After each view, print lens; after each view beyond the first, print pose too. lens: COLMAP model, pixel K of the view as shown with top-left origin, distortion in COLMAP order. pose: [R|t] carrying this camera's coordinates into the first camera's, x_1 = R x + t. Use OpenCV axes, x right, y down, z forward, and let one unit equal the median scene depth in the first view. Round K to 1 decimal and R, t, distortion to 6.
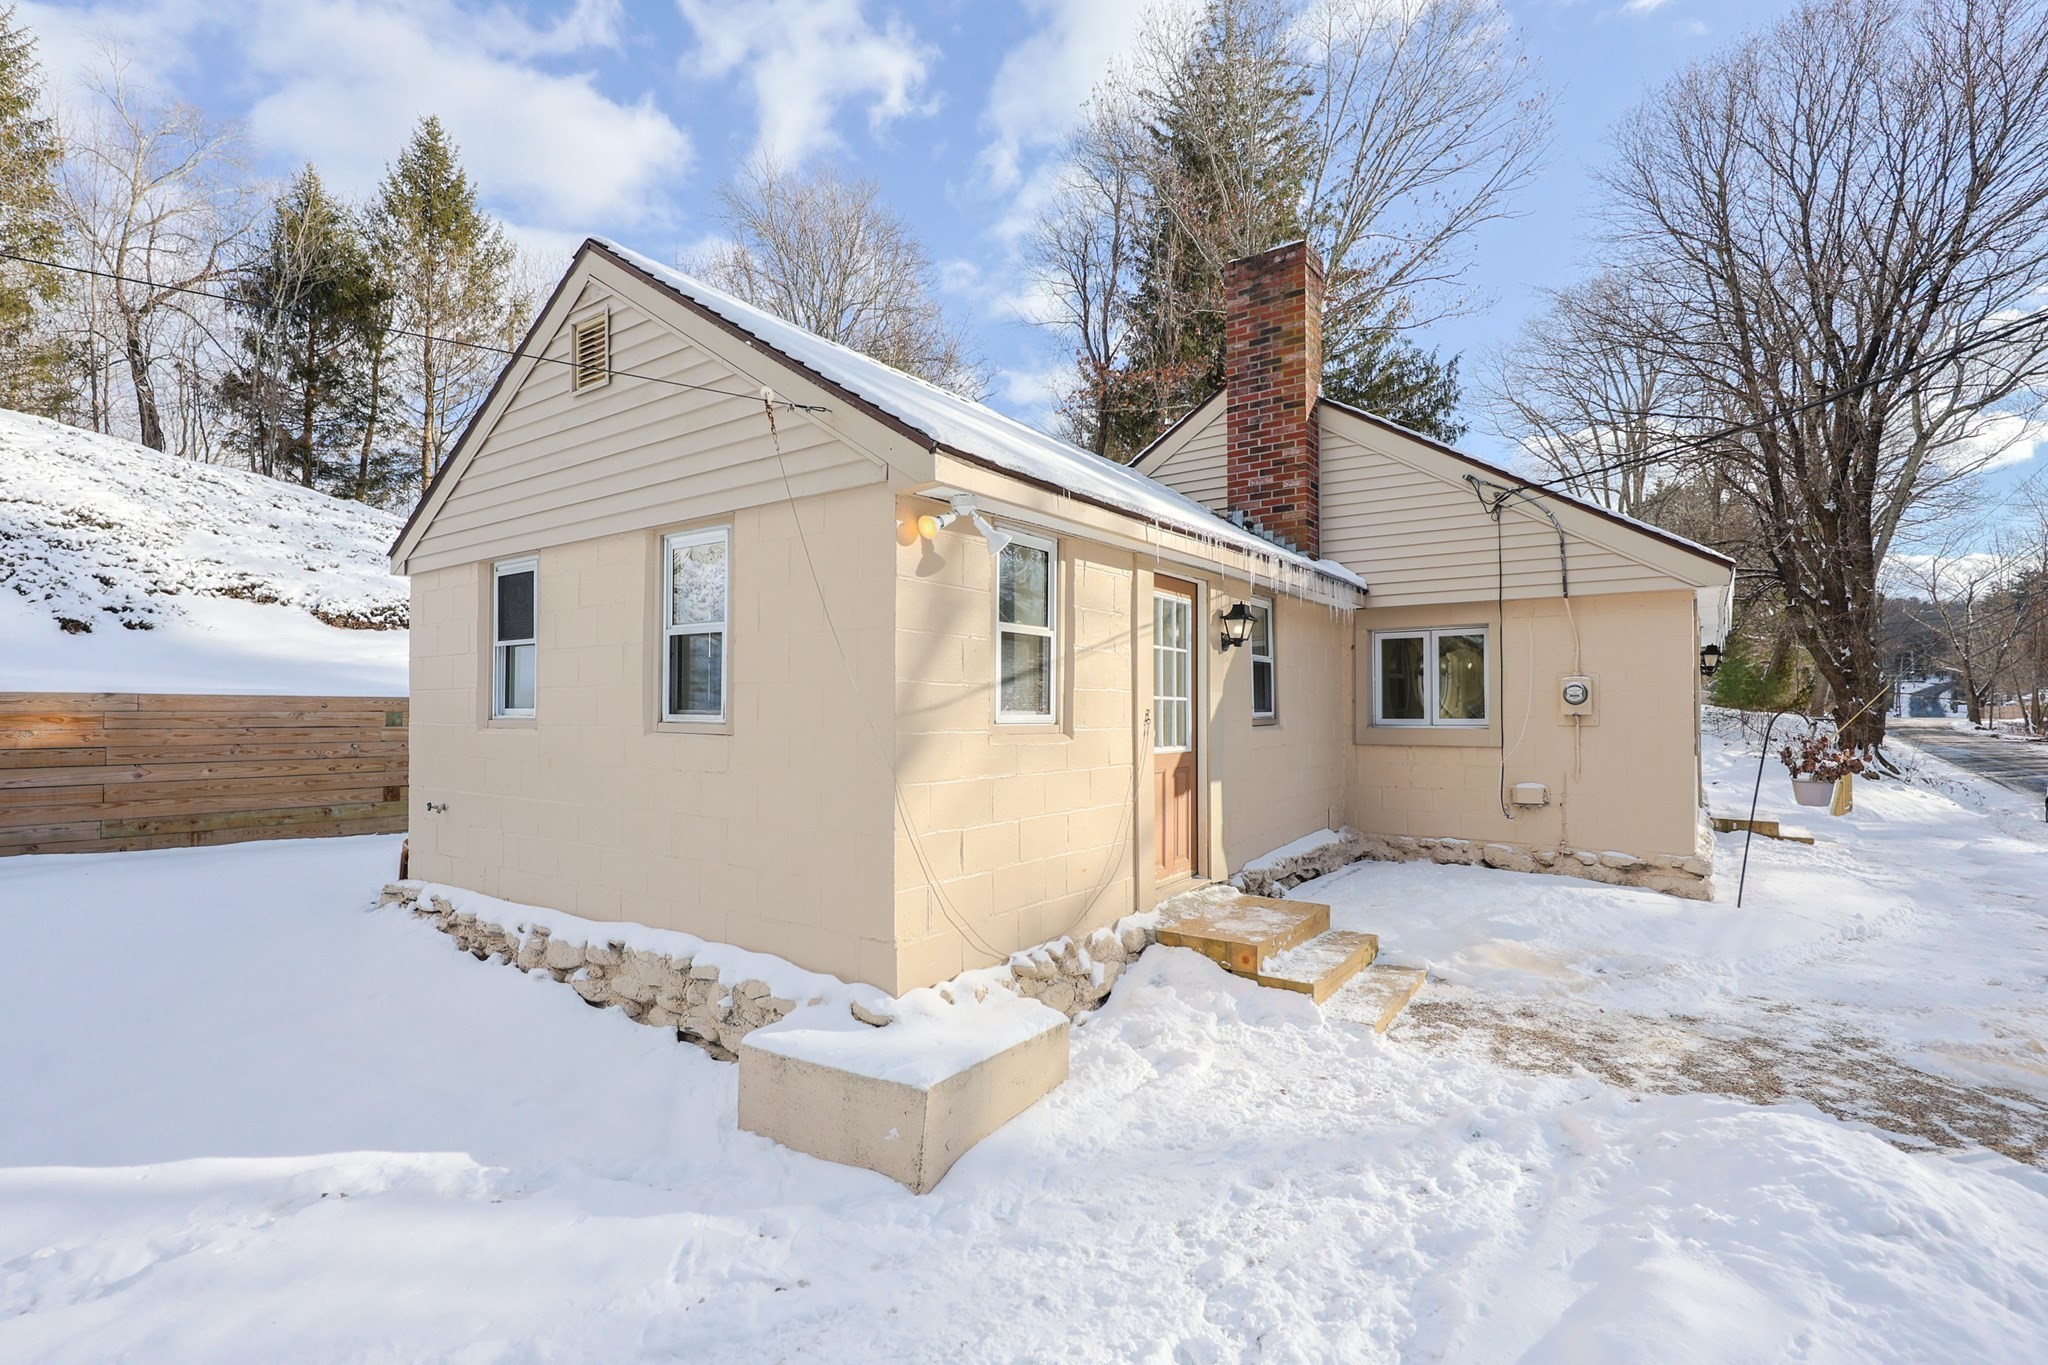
lens RADIAL K [[923.3, 0, 1053.1], [0, 923.3, 695.9], [0, 0, 1]] dist [-0.001274, -0.000507]
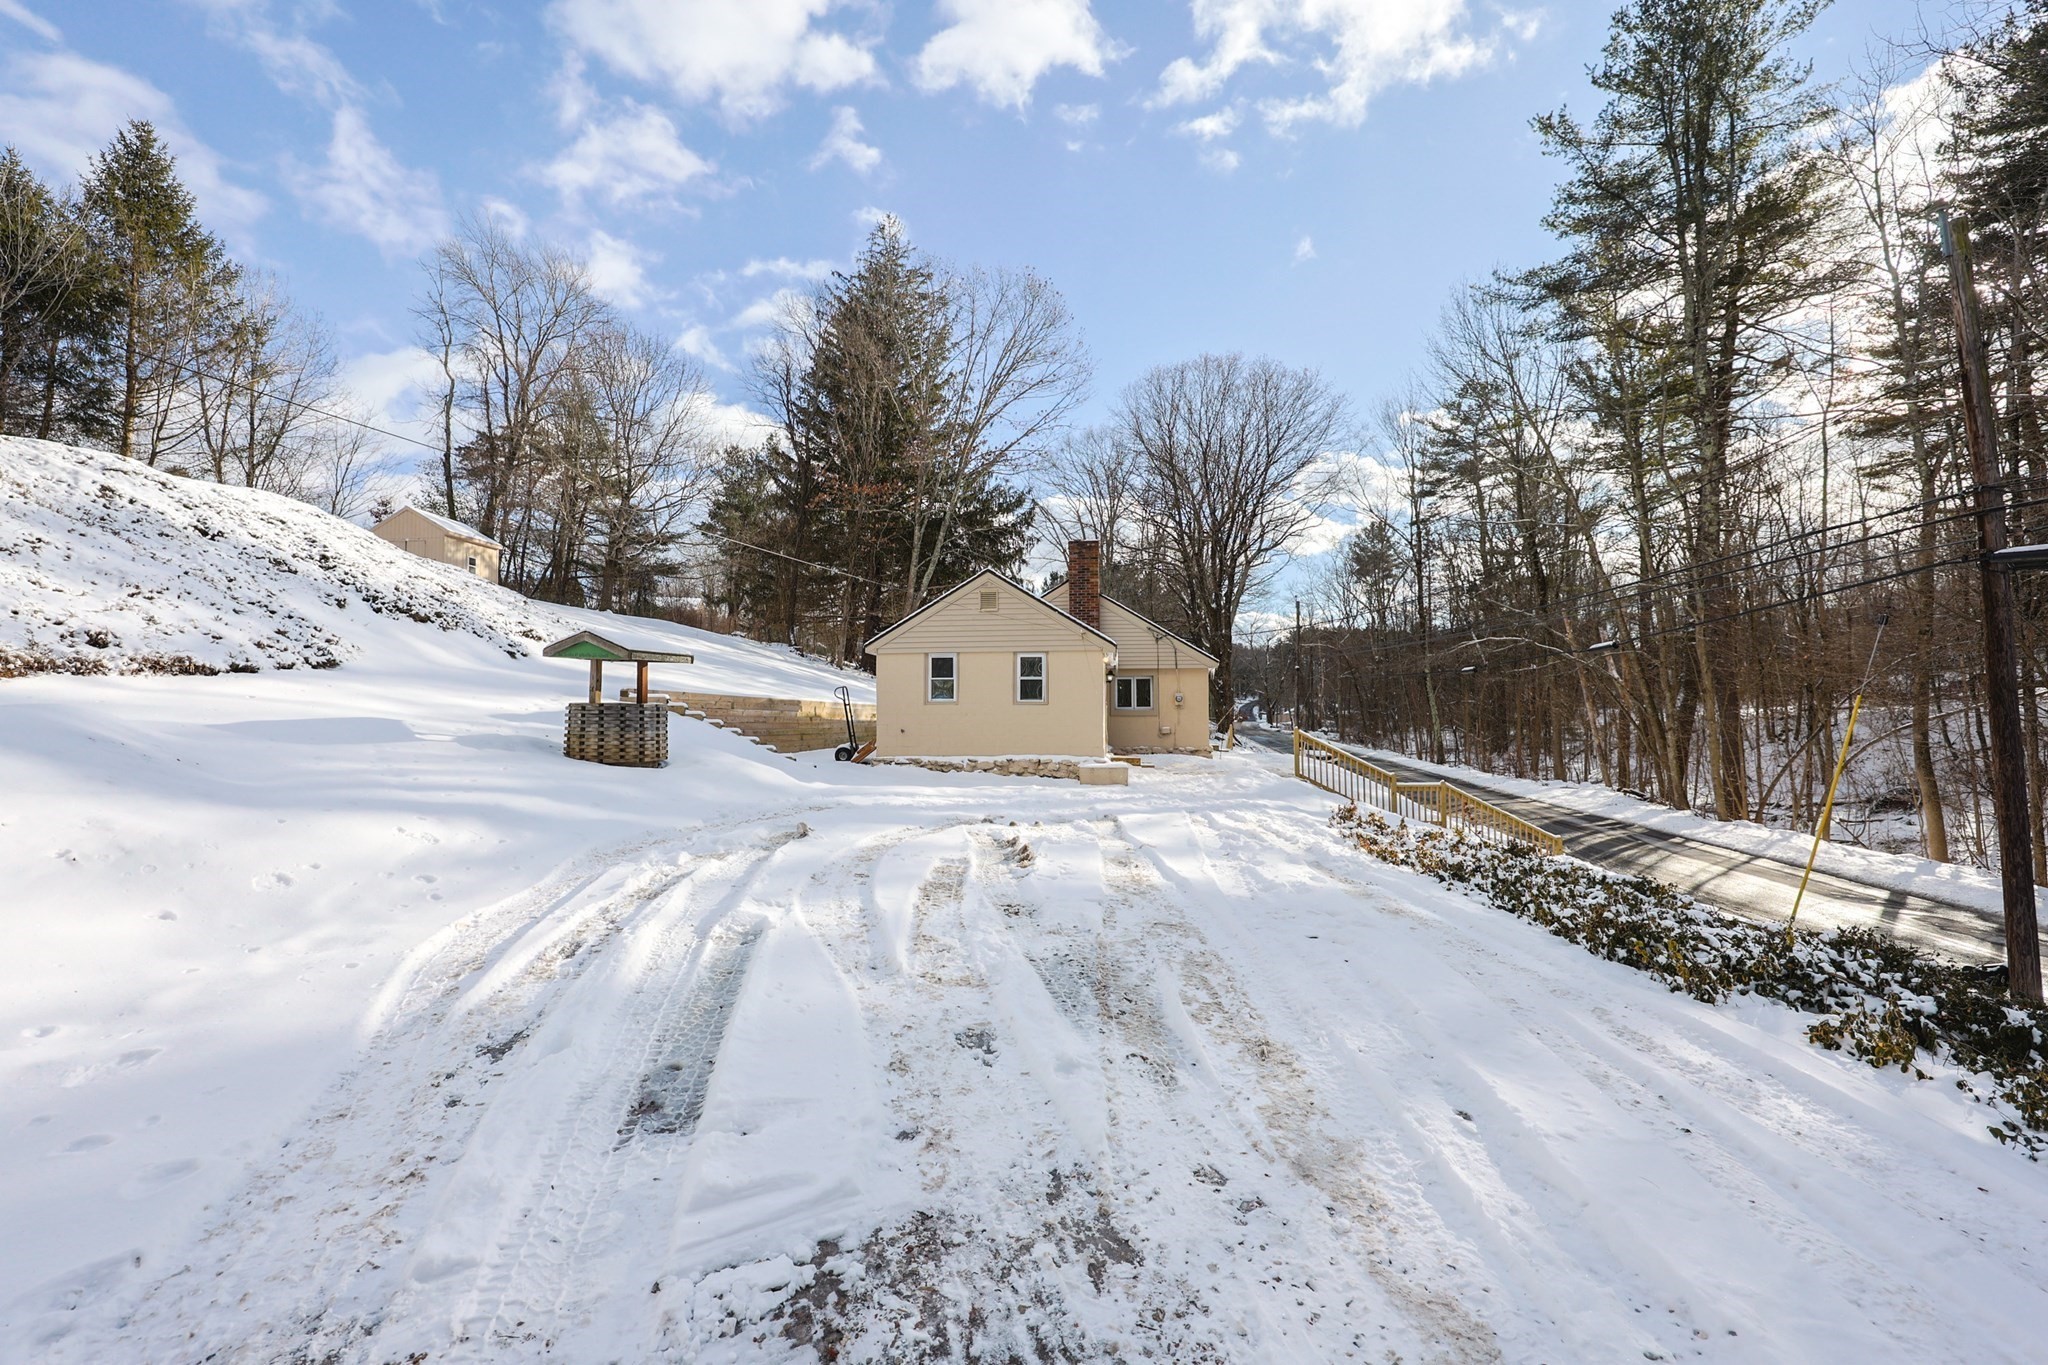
lens RADIAL K [[883.1, 0, 1028.5], [0, 883.1, 677.9], [0, 0, 1]] dist [0.000154, 0.000544]
pose [[0.868609, 0.021636, 0.495025, -1.283251], [-0.004961, 0.999376, -0.034976, 0.032151], [-0.495473, 0.027925, 0.868174, -1.288926]]
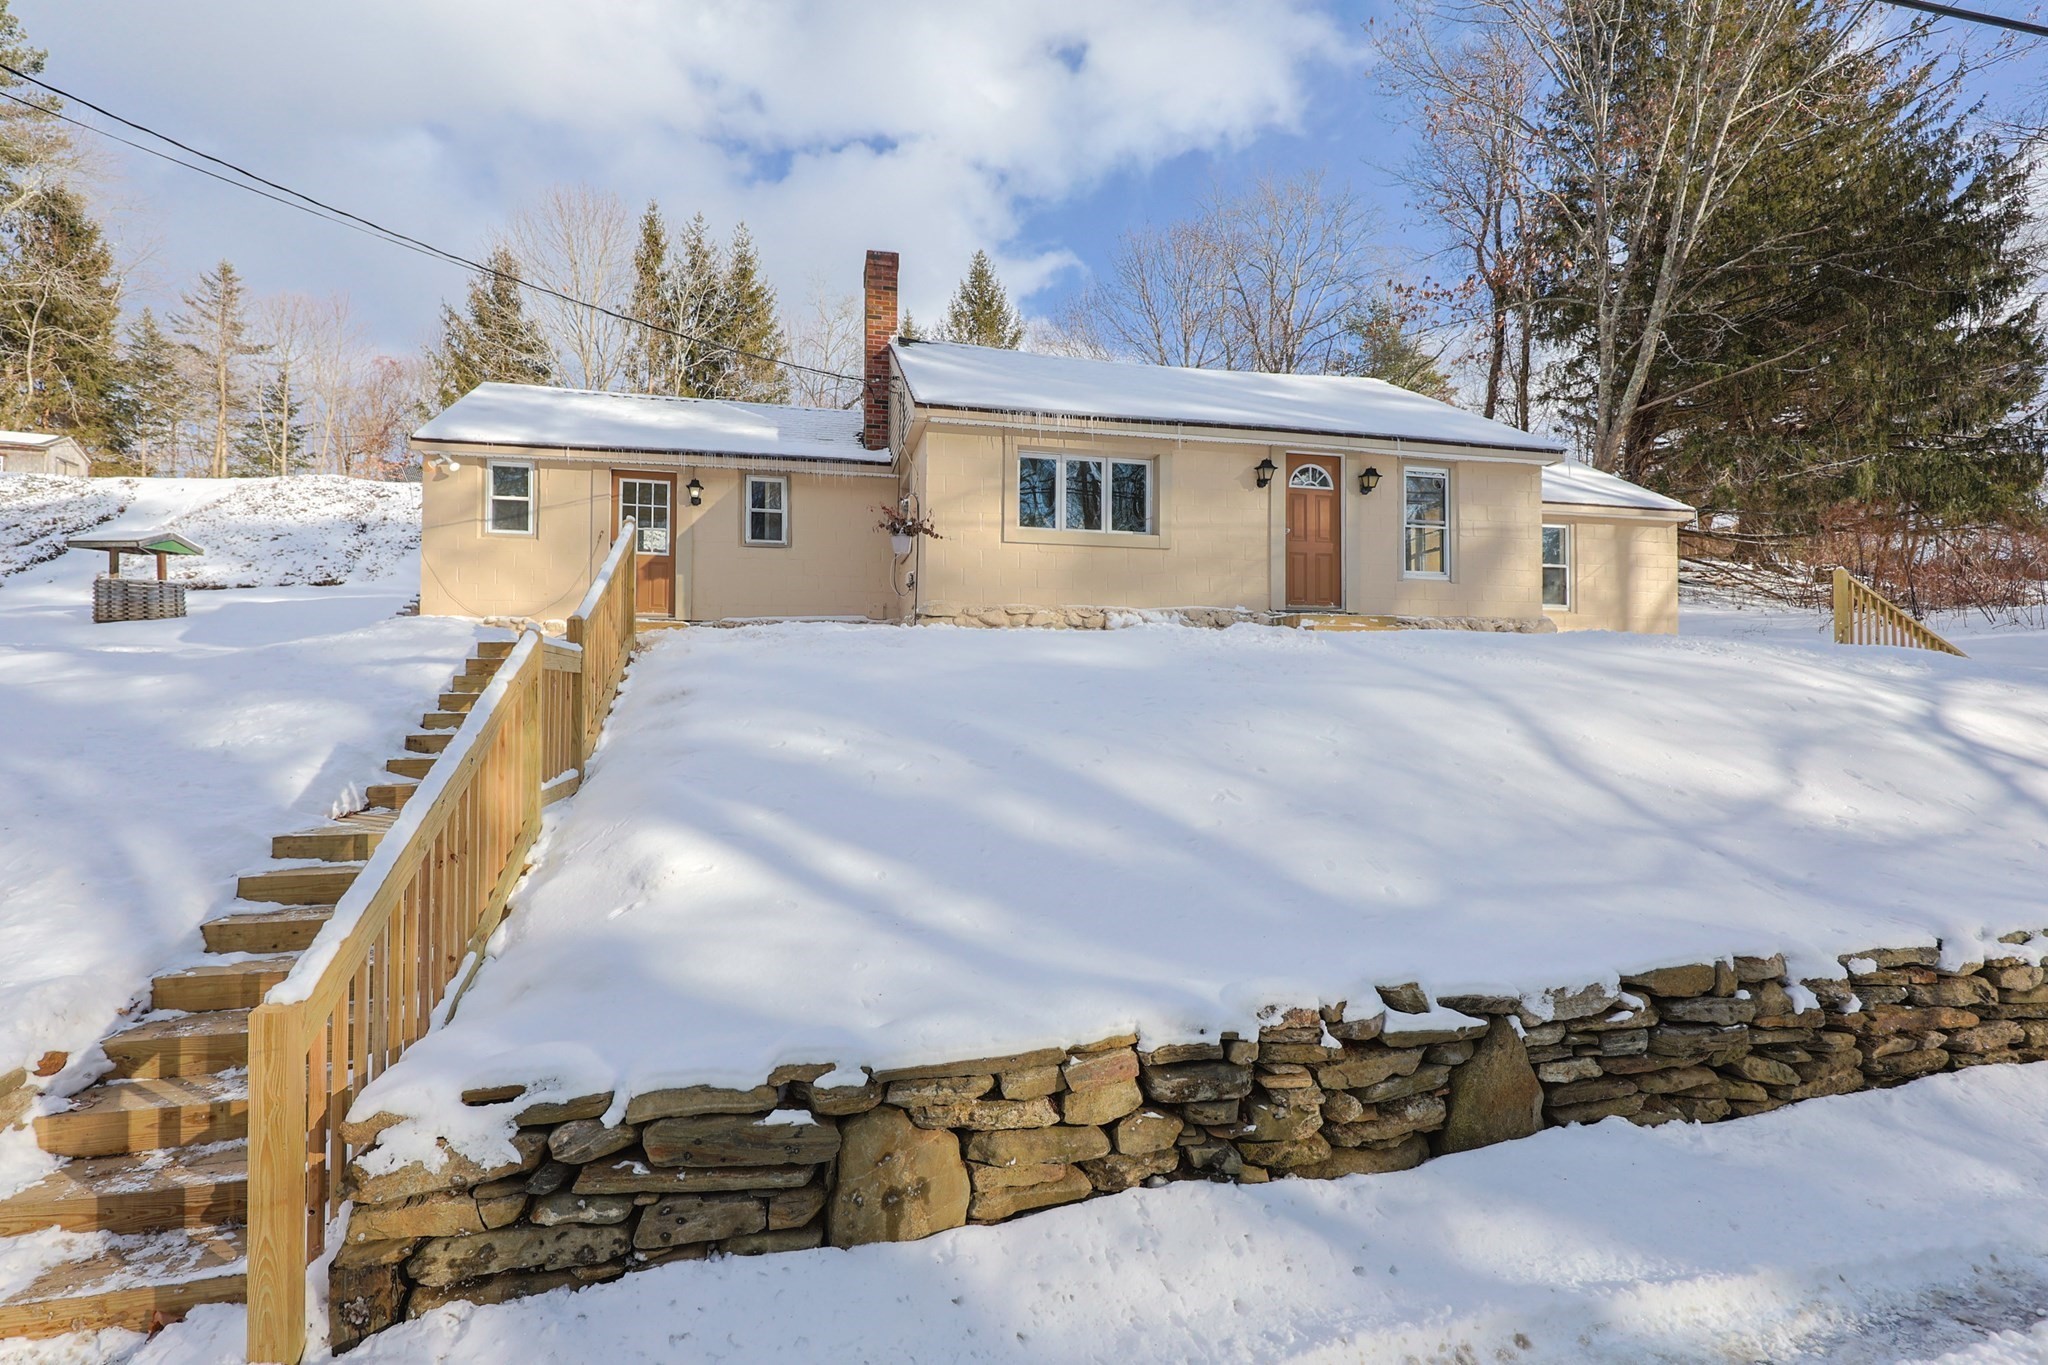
lens RADIAL K [[860.4, 0, 1026.5], [0, 860.4, 678.8], [0, 0, 1]] dist [-0.000378, 0.000023]
pose [[0.761187, -0.010205, -0.648452, 1.435699], [0.015932, 0.999869, 0.002966, 0.246054], [0.648337, -0.012589, 0.761249, 0.038554]]
